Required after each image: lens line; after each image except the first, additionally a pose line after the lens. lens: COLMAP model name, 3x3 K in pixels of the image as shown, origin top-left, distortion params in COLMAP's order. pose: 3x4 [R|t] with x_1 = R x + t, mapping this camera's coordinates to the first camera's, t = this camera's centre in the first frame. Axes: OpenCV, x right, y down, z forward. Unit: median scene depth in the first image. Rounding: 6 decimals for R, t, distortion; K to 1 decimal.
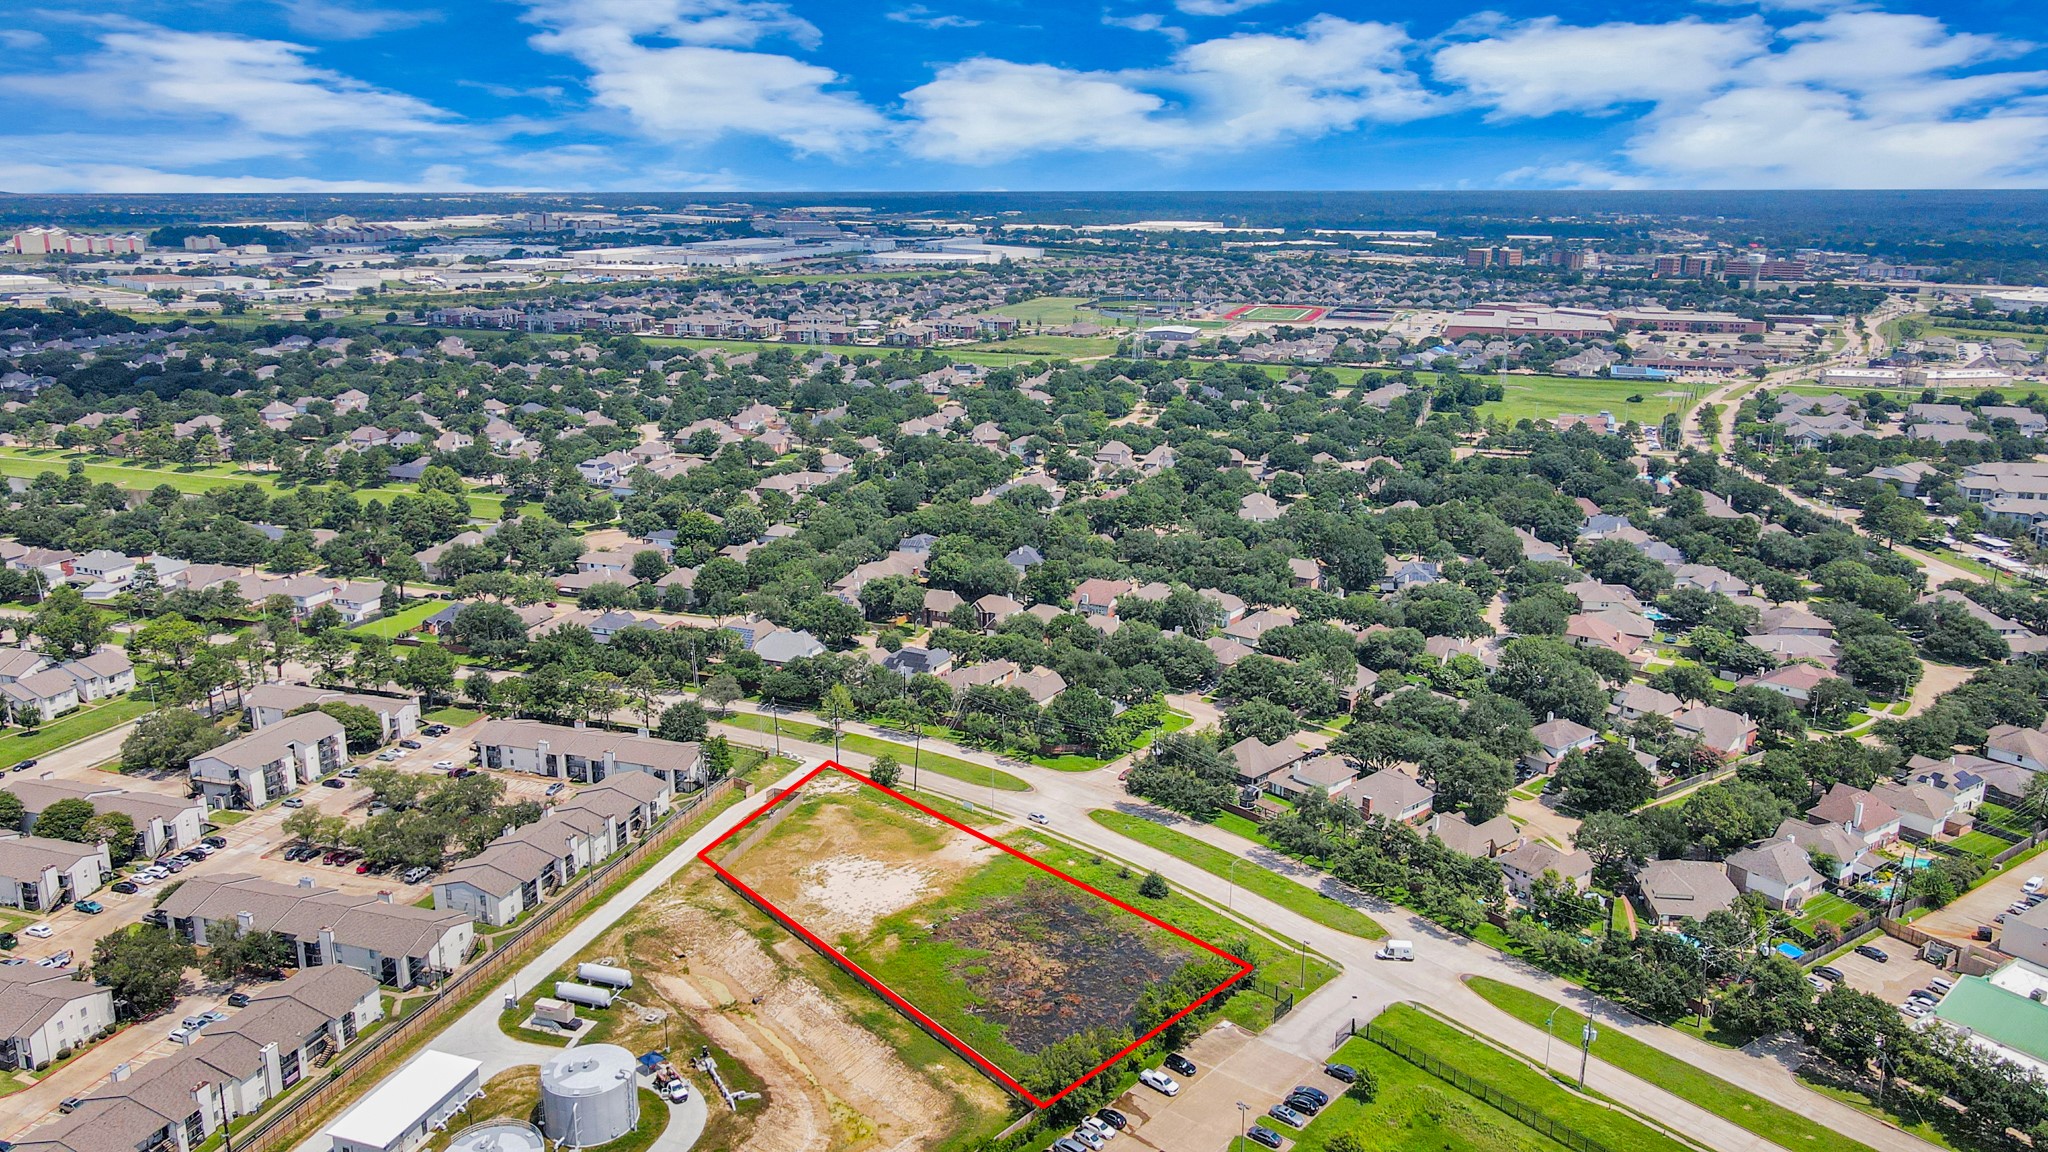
lens RADIAL K [[1523.4, 0, 1005.4], [0, 1523.4, 545.2], [0, 0, 1]] dist [0.000660, 0.038914]
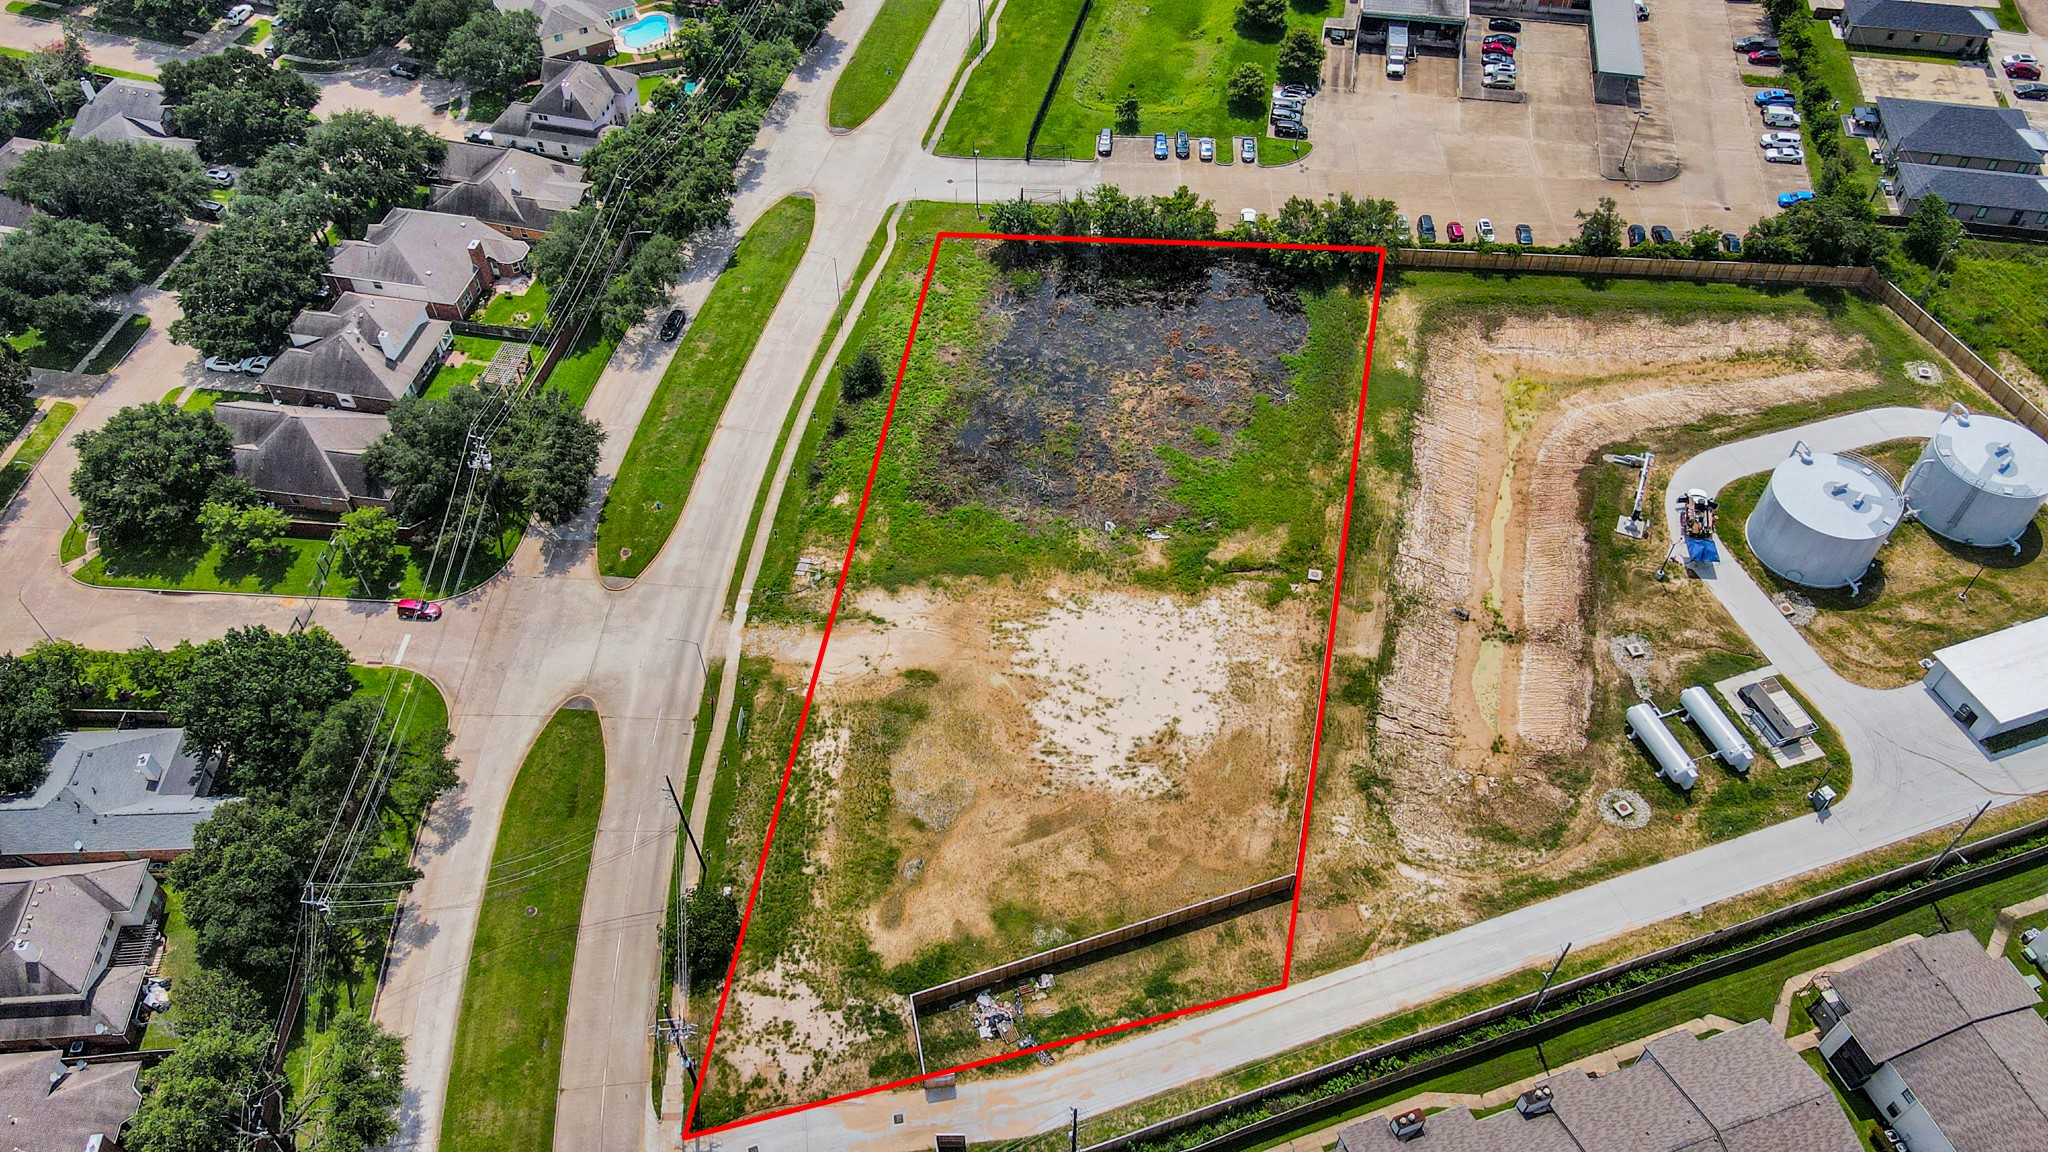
lens RADIAL K [[1491.9, 0, 1012.0], [0, 1491.9, 572.1], [0, 0, 1]] dist [0.001017, 0.031598]
pose [[-0.603641, -0.604195, 0.520160, -0.346511], [0.193978, 0.521527, 0.830892, -0.270499], [-0.773298, 0.602460, -0.197615, 1.182326]]
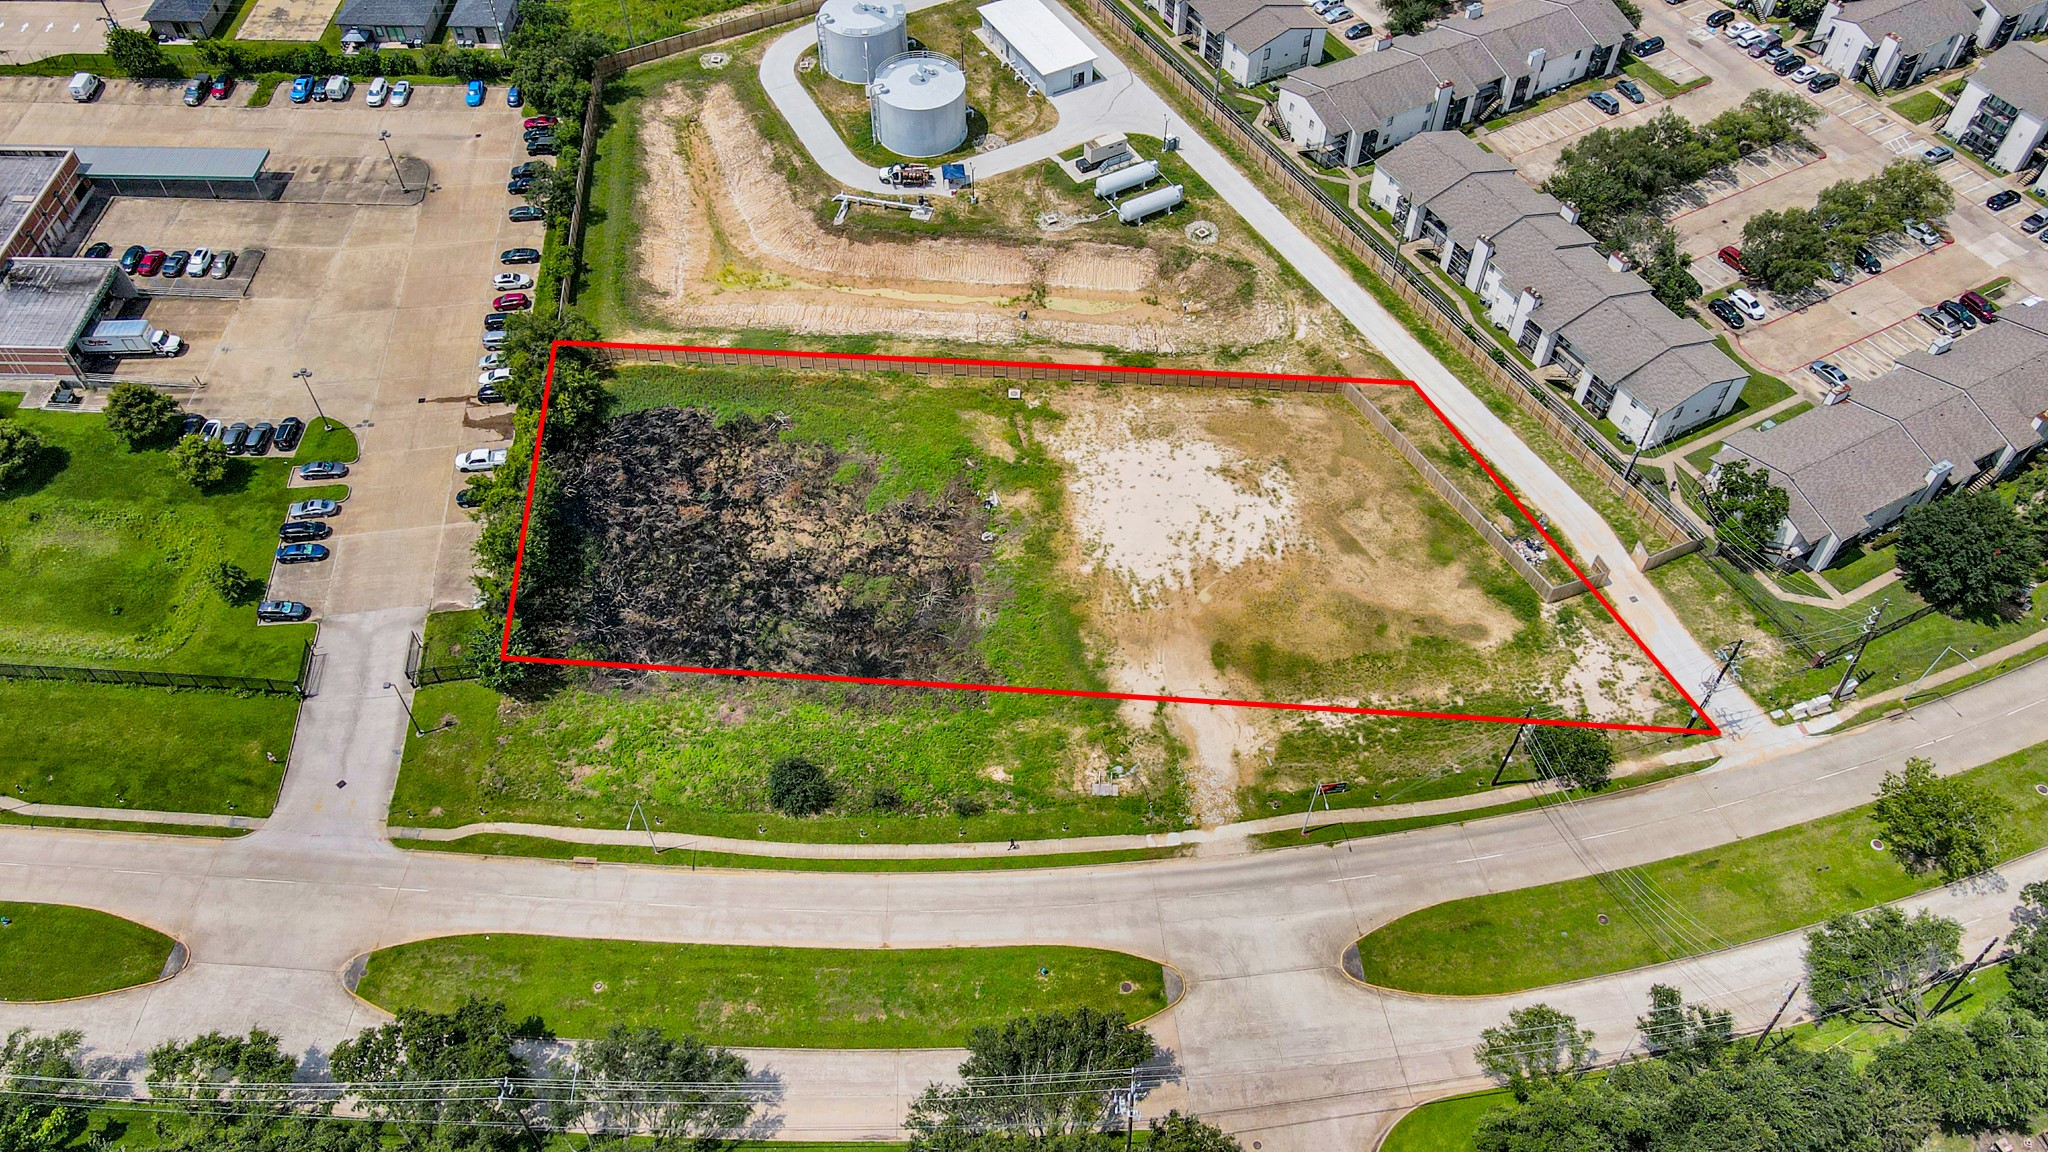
lens RADIAL K [[1523.4, 0, 1005.4], [0, 1523.4, 545.2], [0, 0, 1]] dist [0.000660, 0.038914]
pose [[-0.683217, 0.557549, -0.471544, 0.261029], [-0.171684, 0.505007, 0.845868, -0.284555], [0.709746, 0.658868, -0.249307, 1.179918]]
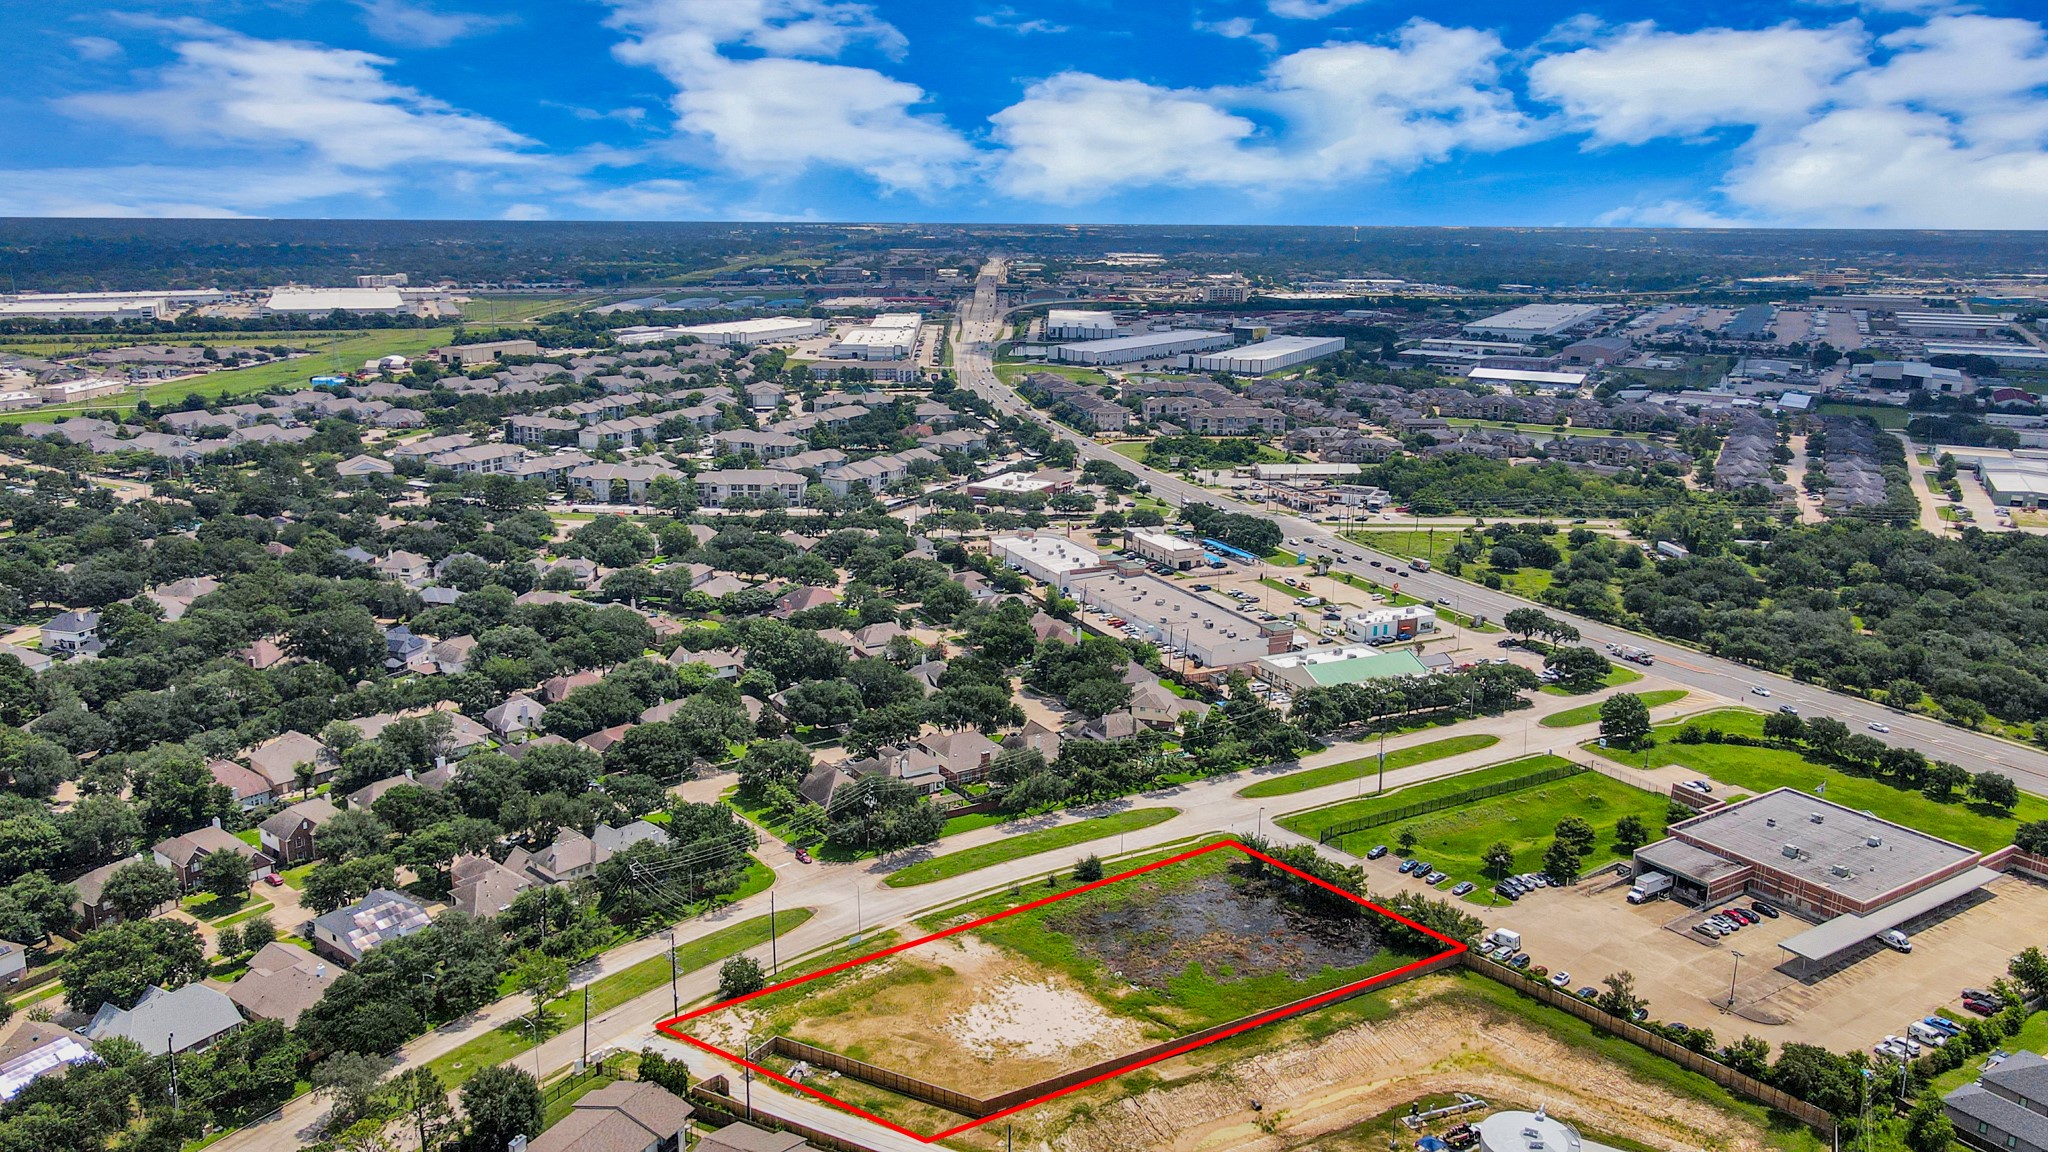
lens RADIAL K [[1523.4, 0, 1005.4], [0, 1523.4, 545.2], [0, 0, 1]] dist [0.000660, 0.038914]
pose [[0.163305, -0.221304, 0.961434, -0.925588], [0.228935, 0.956416, 0.181263, -0.208756], [-0.959646, 0.190505, 0.206852, 0.829757]]
